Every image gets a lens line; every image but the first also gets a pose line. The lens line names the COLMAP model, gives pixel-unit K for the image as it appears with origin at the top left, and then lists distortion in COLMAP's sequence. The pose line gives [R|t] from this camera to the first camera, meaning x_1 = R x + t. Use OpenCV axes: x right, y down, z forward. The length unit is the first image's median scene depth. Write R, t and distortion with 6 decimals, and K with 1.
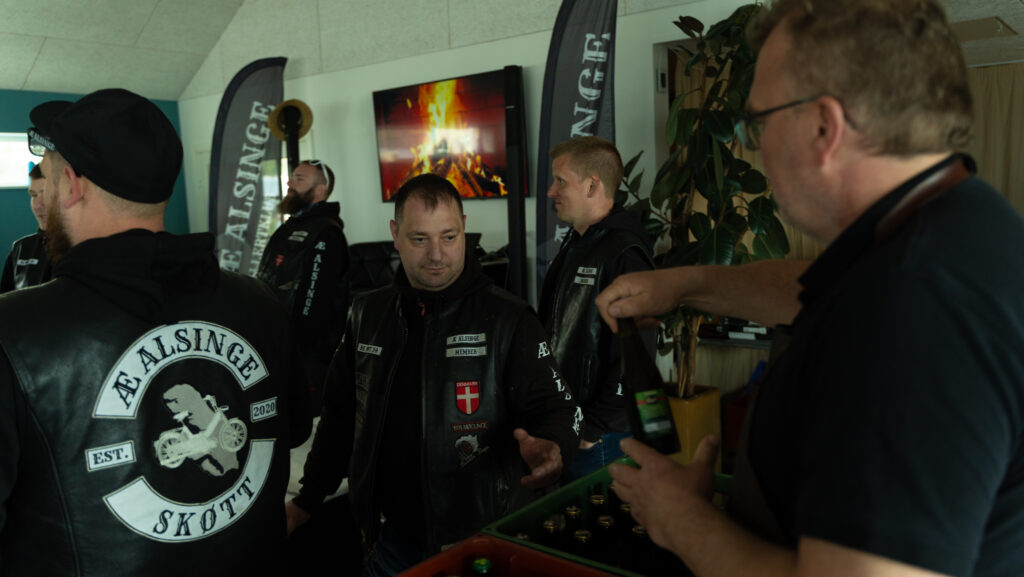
lens RADIAL K [[840.2, 0, 510.5], [0, 840.2, 296.9], [0, 0, 1]] dist [0.003966, -0.004180]
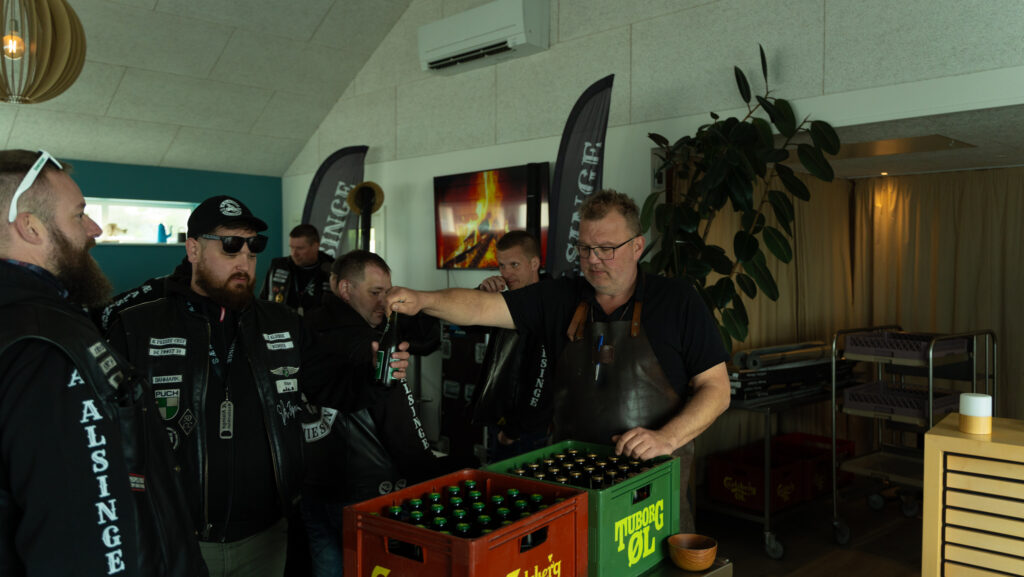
lens RADIAL K [[840.2, 0, 515.0], [0, 840.2, 287.3], [0, 0, 1]] dist [0.003966, -0.004180]
pose [[0.991864, 0.043000, -0.119820, 0.099982], [-0.053882, 0.994563, -0.089115, 0.012398], [0.115336, 0.094846, 0.988788, -0.153685]]
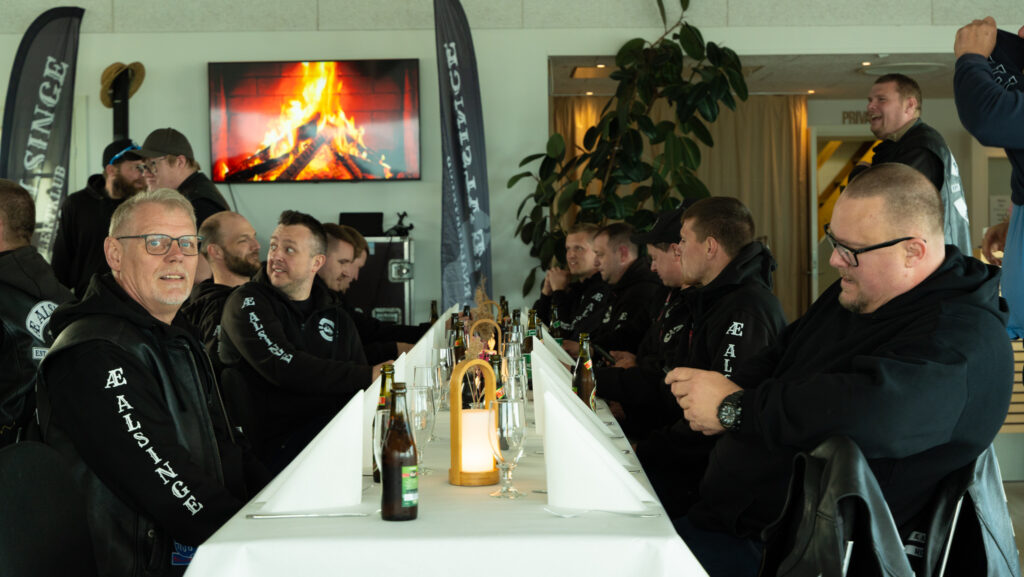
lens RADIAL K [[1599.5, 0, 510.0], [0, 1599.5, 287.3], [0, 0, 1]] dist [0.077977, 0.000000]
pose [[0.722894, 0.006735, 0.690926, -1.122828], [0.076572, 0.993012, -0.089794, 0.179200], [-0.686703, 0.117817, 0.717327, -0.444653]]
